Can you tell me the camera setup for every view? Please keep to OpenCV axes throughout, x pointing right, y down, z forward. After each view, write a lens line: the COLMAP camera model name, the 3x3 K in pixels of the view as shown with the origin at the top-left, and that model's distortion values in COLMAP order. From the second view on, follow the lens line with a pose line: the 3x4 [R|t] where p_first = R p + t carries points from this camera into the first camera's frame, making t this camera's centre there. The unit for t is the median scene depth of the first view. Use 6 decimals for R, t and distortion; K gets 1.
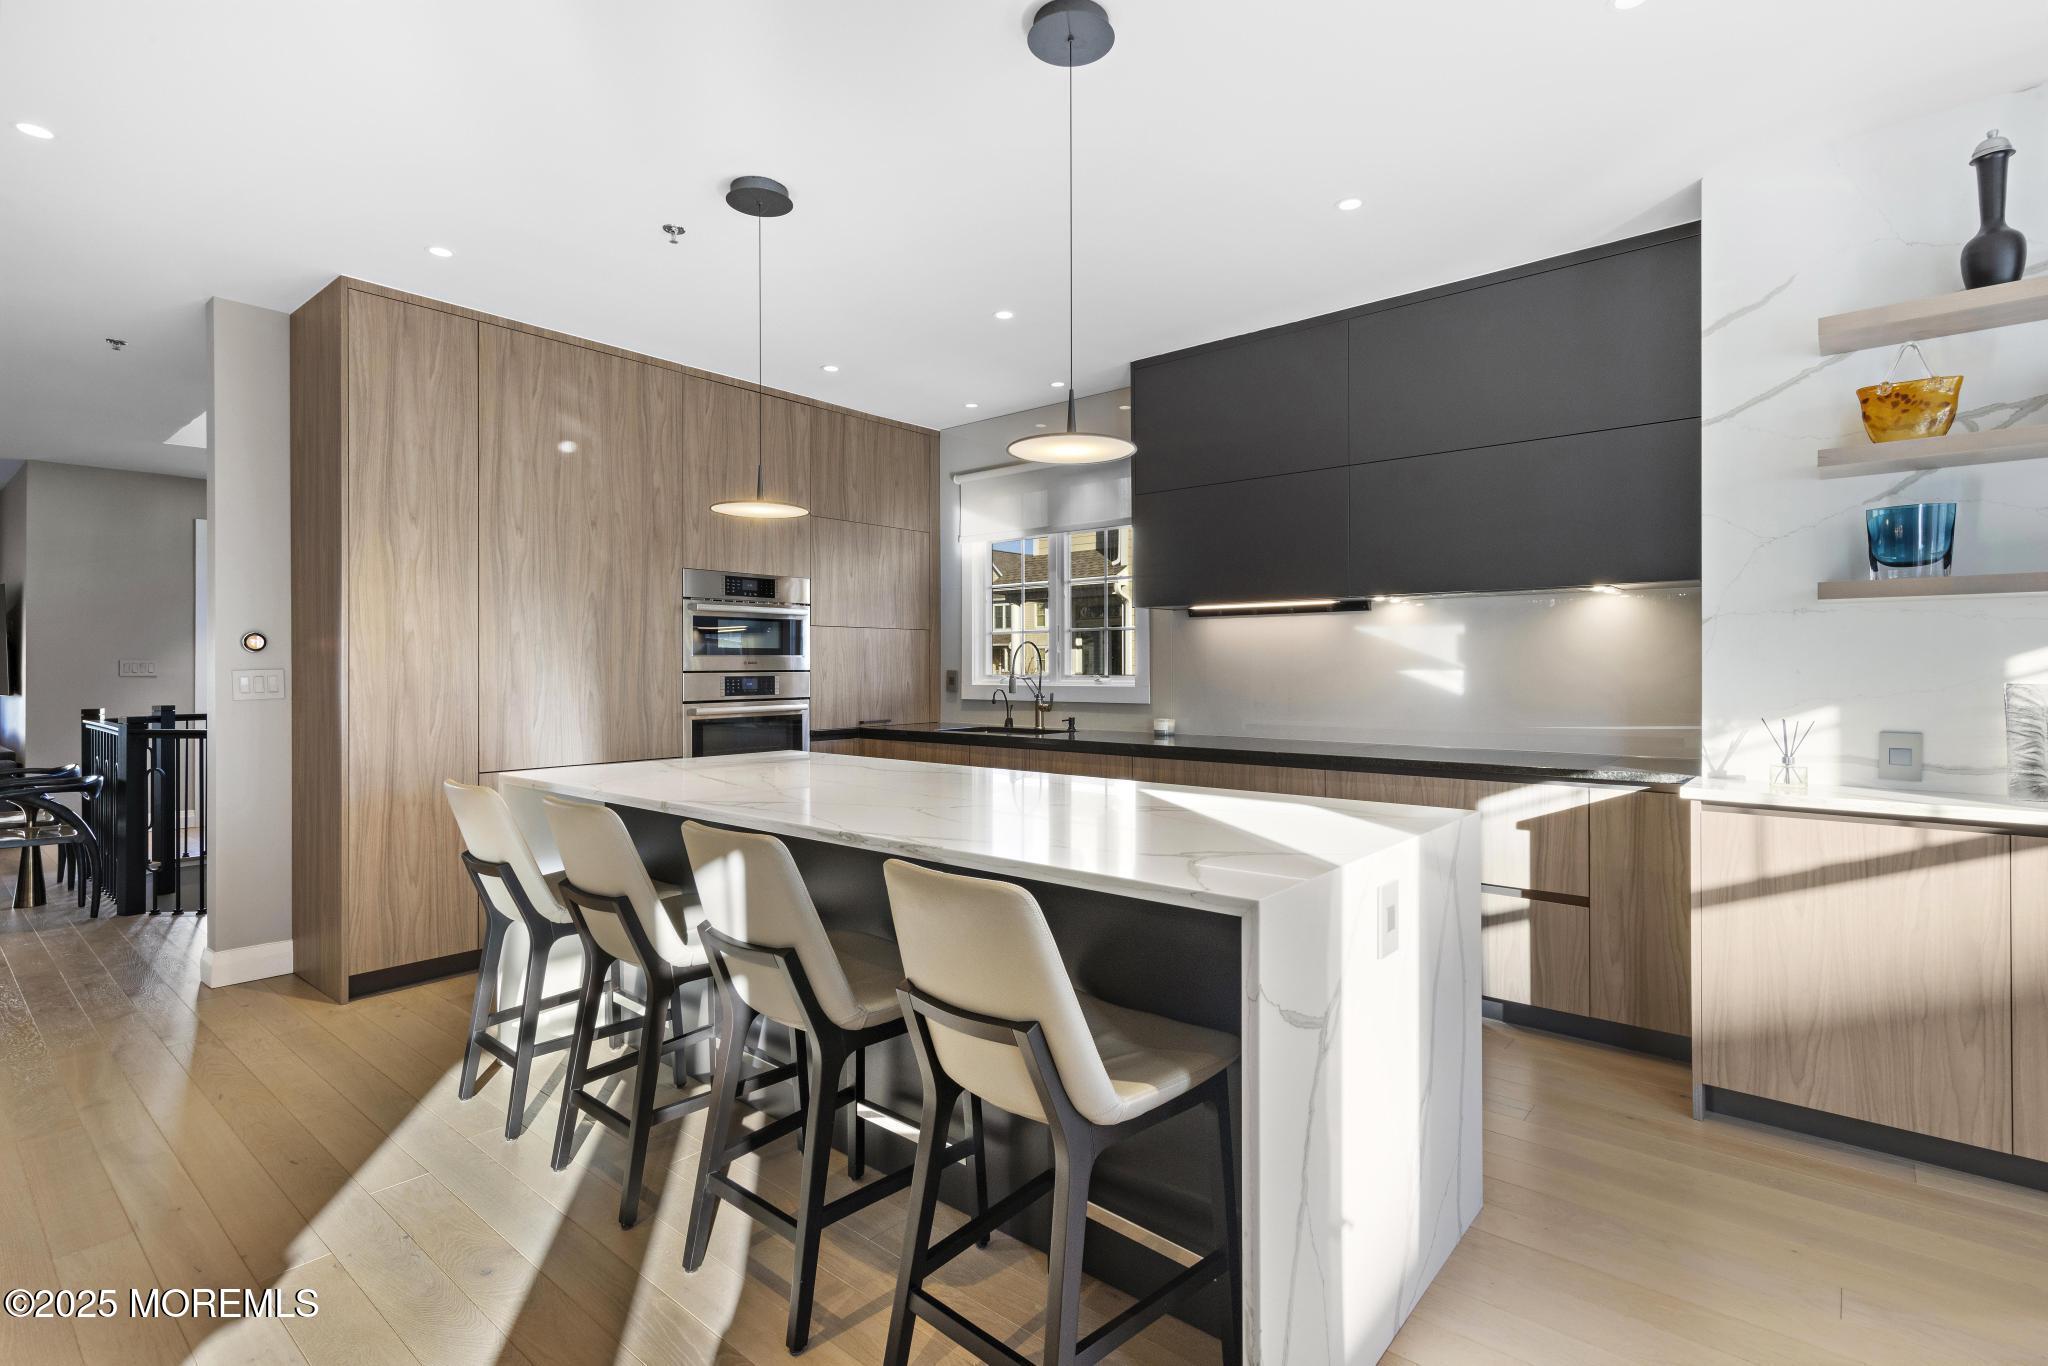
lens RADIAL K [[976.8, 0, 1029.2], [0, 976.8, 661.5], [0, 0, 1]] dist [0.007489, 0.000963]
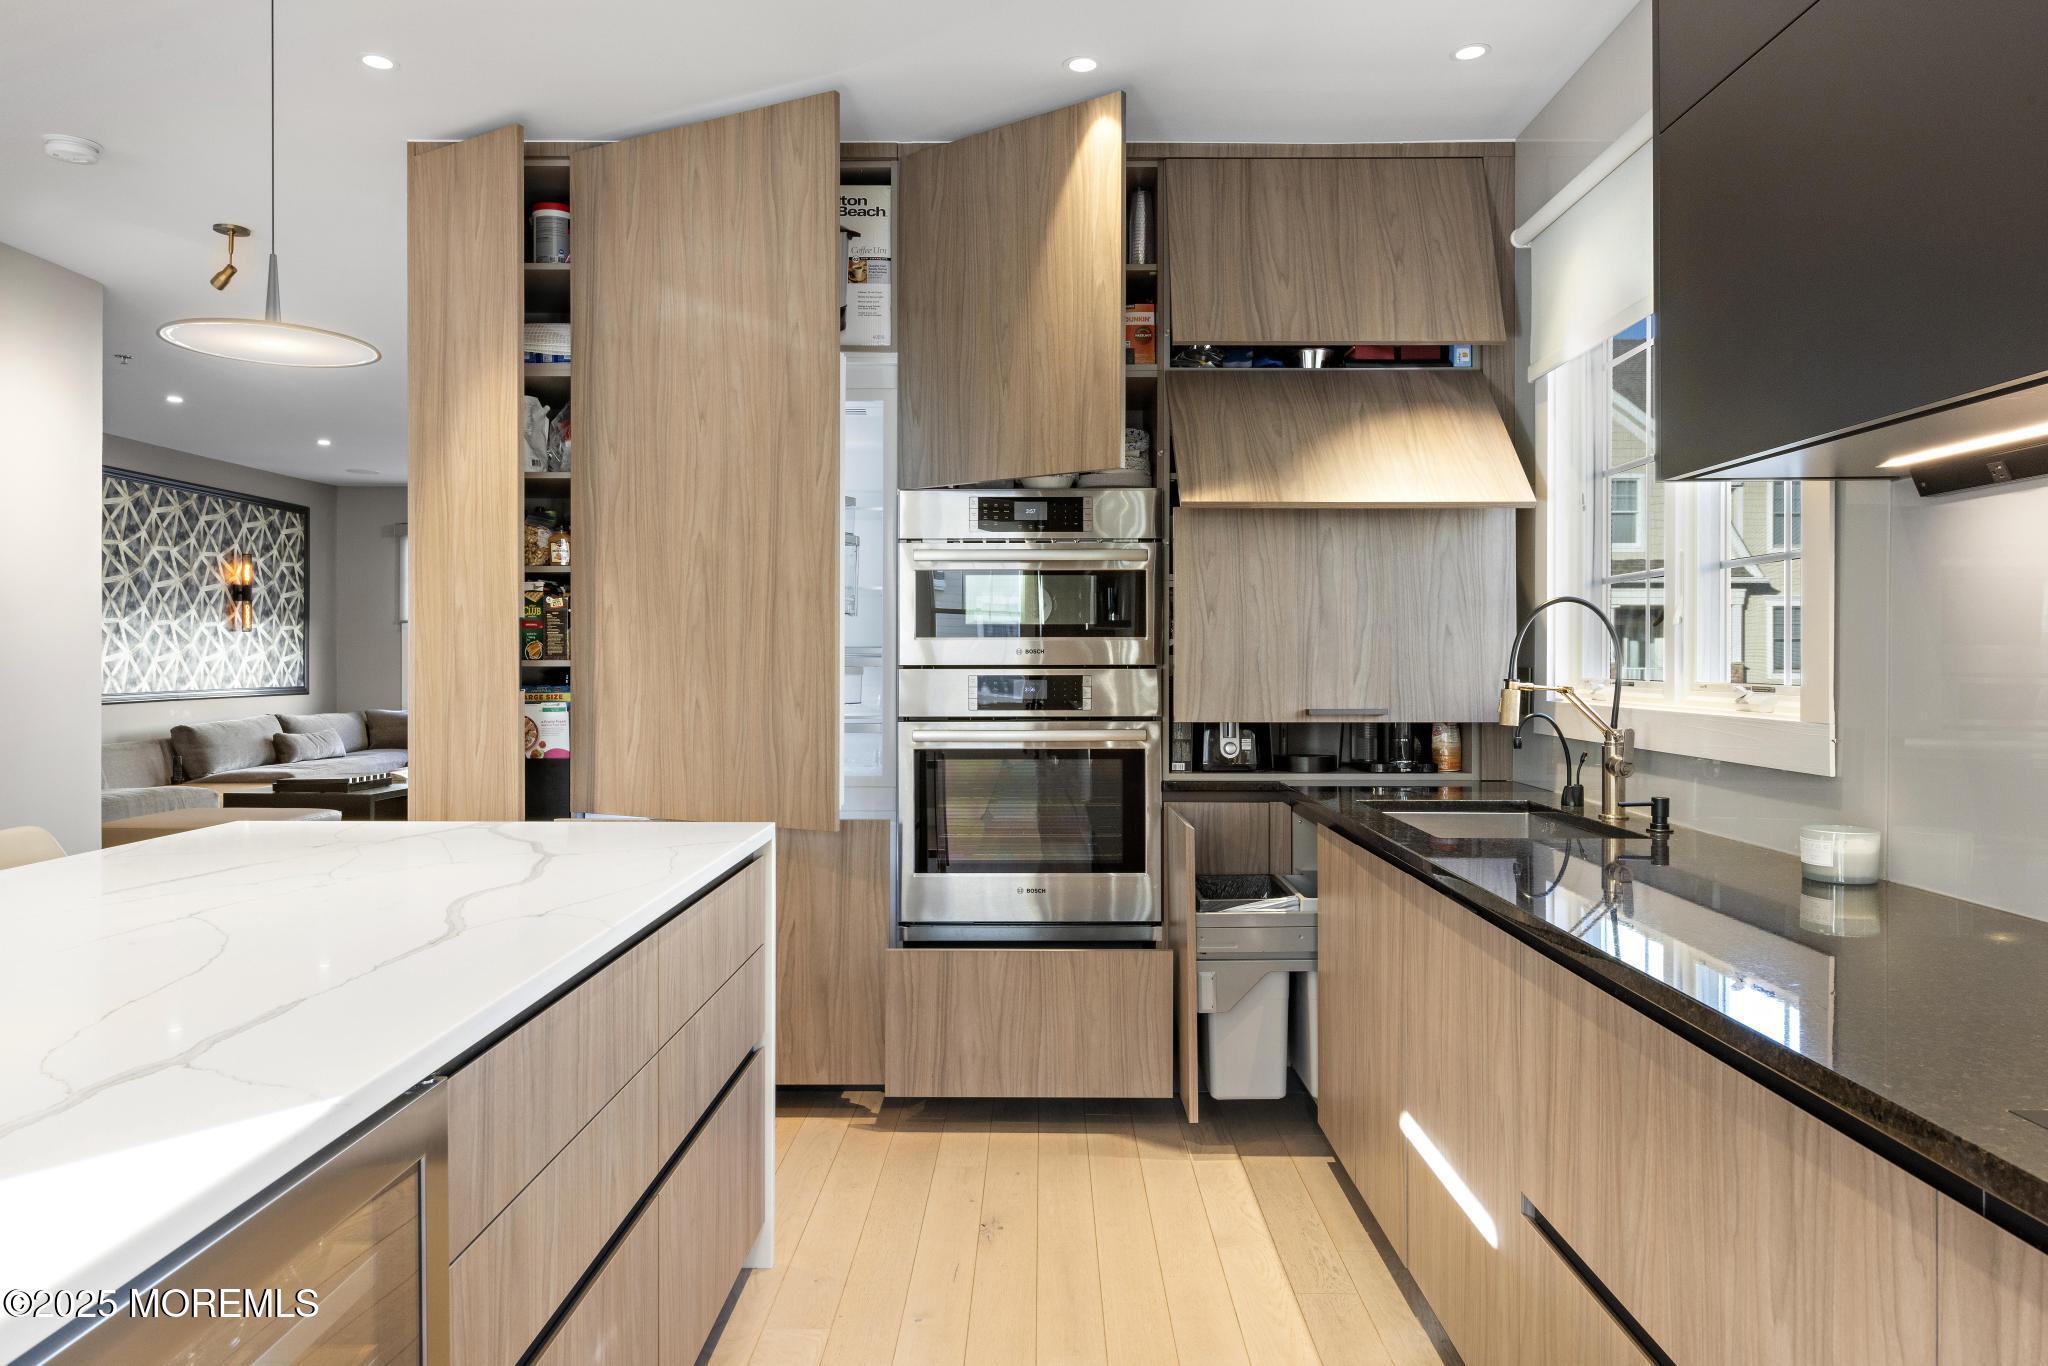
lens RADIAL K [[1328.6, 0, 1025.2], [0, 1328.6, 659.1], [0, 0, 1]] dist [0.004840, 0.003355]
pose [[0.639984, 0.003462, -0.768381, 0.326785], [0.002860, 0.999972, 0.006887, 0.000955], [0.768383, -0.006605, 0.639956, 0.583009]]
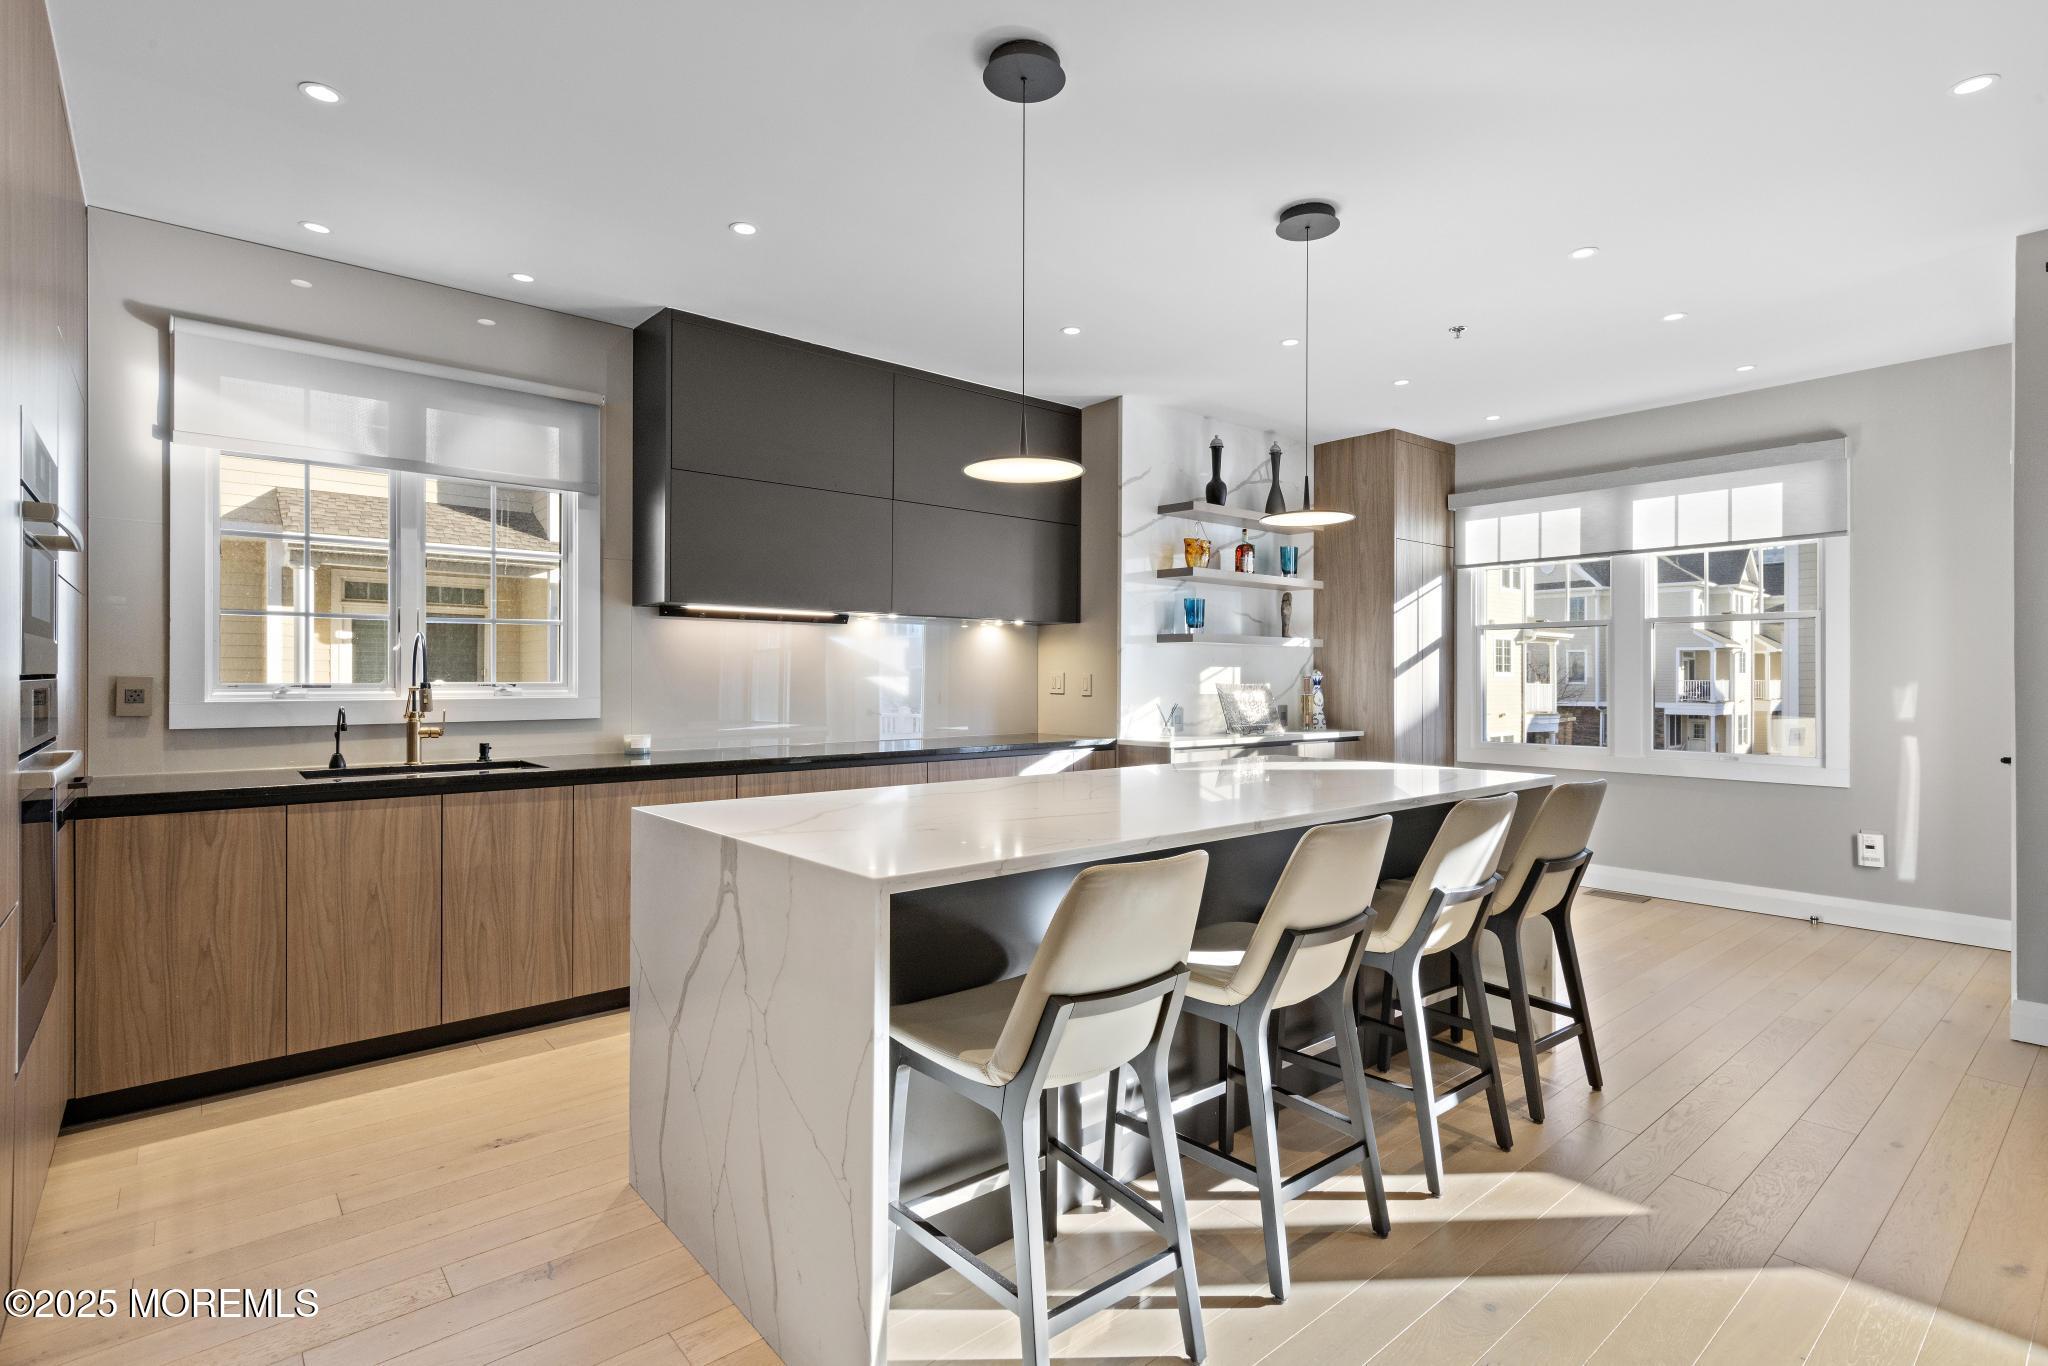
lens RADIAL K [[976.8, 0, 1027.3], [0, 976.8, 674.2], [0, 0, 1]] dist [0.007489, 0.000963]
pose [[0.161216, 0.002741, 0.986915, -0.704965], [-0.010663, 0.999943, -0.001035, 0.004697], [-0.986861, -0.010356, 0.161236, 0.587566]]
